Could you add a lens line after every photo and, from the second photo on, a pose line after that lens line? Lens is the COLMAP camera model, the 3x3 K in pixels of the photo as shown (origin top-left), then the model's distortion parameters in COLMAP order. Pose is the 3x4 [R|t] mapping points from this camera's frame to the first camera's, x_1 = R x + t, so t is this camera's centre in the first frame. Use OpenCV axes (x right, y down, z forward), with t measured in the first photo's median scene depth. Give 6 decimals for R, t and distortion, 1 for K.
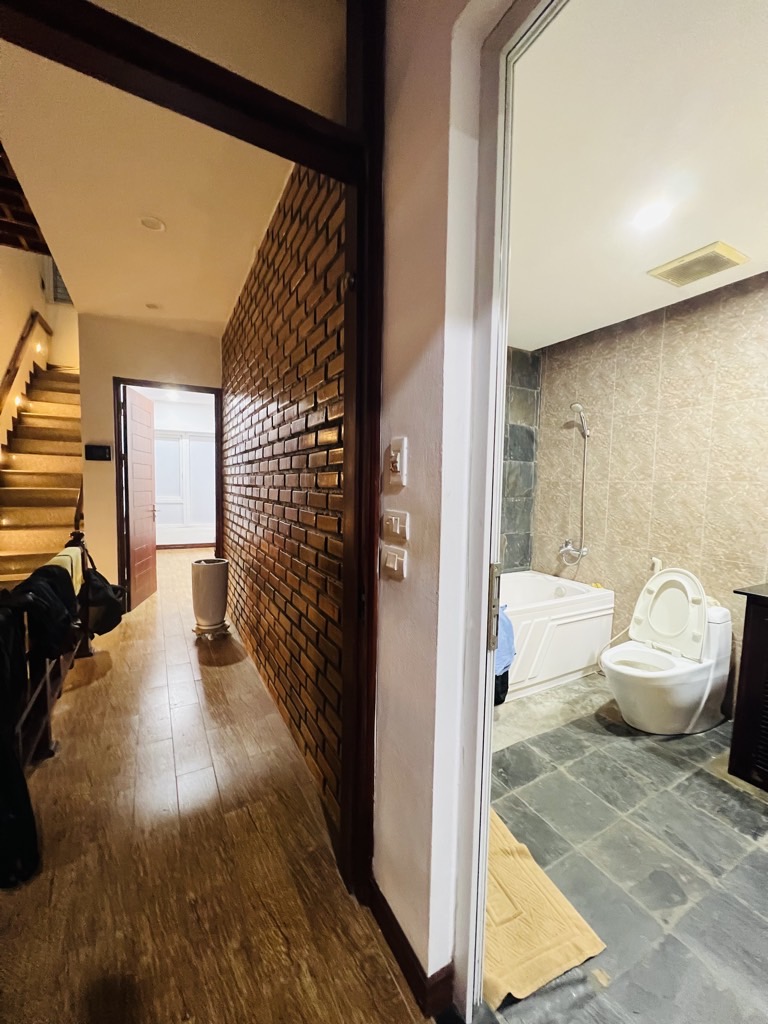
lens RADIAL K [[406.1, 0, 383.4], [0, 406.1, 513.4], [0, 0, 1]] dist [-0.003079, 0.001866]
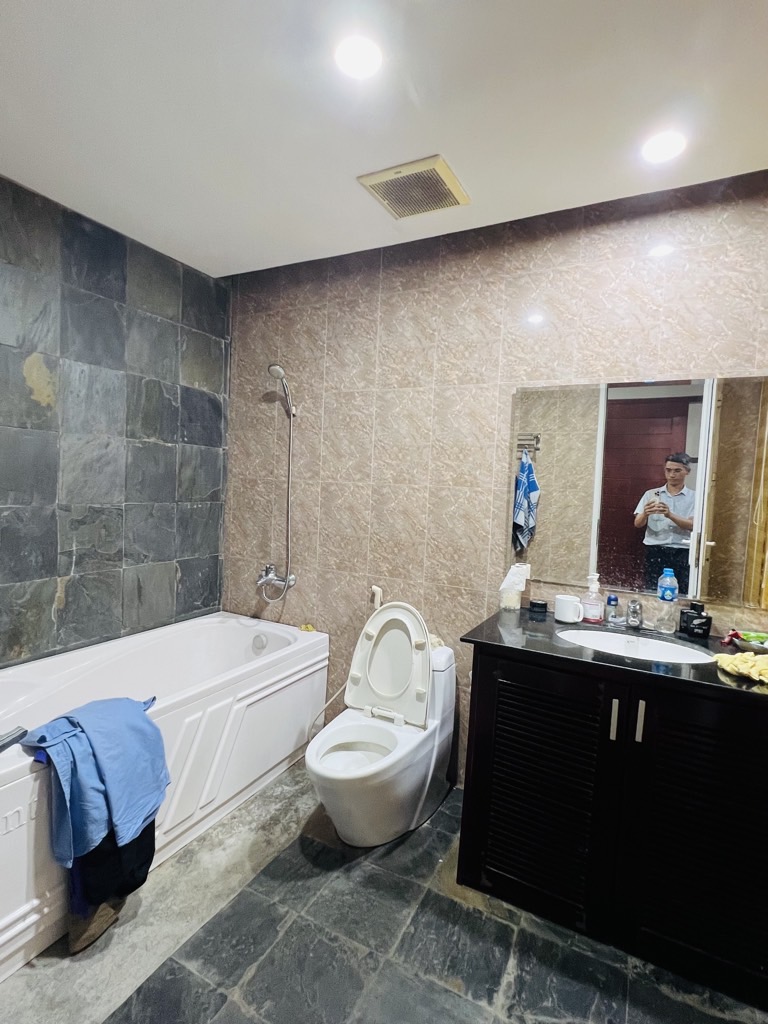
lens RADIAL K [[517.8, 0, 380.2], [0, 517.8, 513.5], [0, 0, 1]] dist [-0.005584, 0.003182]
pose [[0.833797, -0.014628, 0.551877, 0.169828], [0.012157, 0.999893, 0.008136, -0.033940], [-0.551937, -0.000074, 0.833886, 0.221763]]
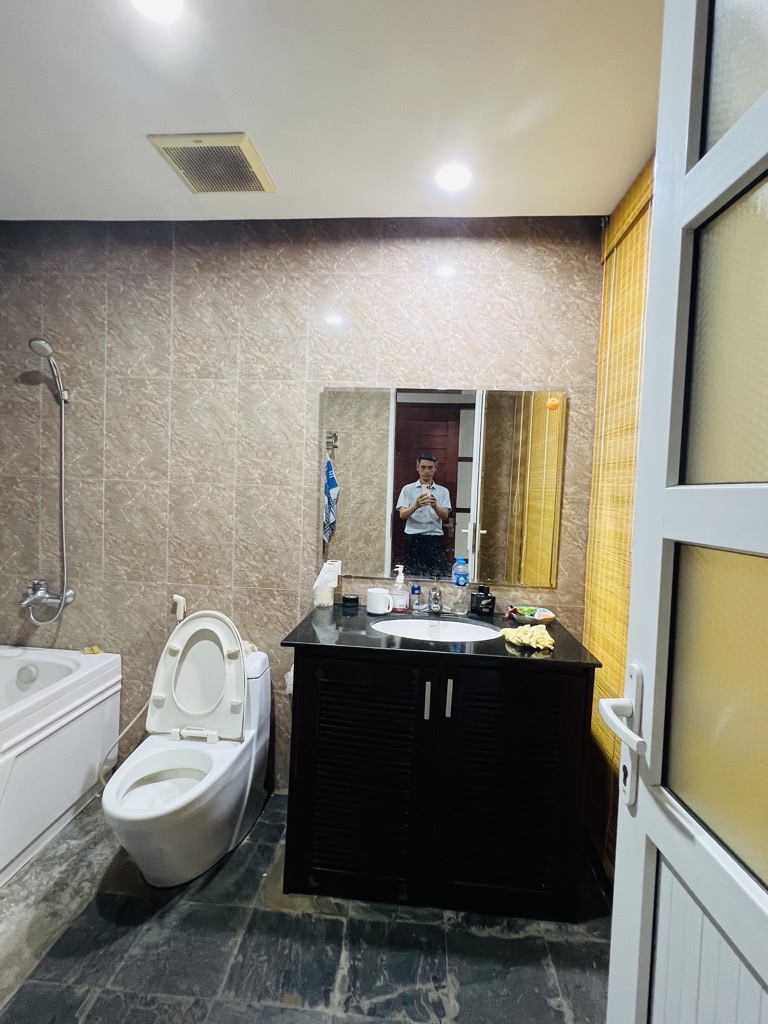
lens RADIAL K [[517.8, 0, 382.3], [0, 517.8, 514.2], [0, 0, 1]] dist [-0.005584, 0.003182]
pose [[0.552668, -0.040554, 0.832414, 0.160198], [0.033146, 0.999095, 0.026668, -0.039889], [-0.832742, 0.012852, 0.553512, 0.257186]]
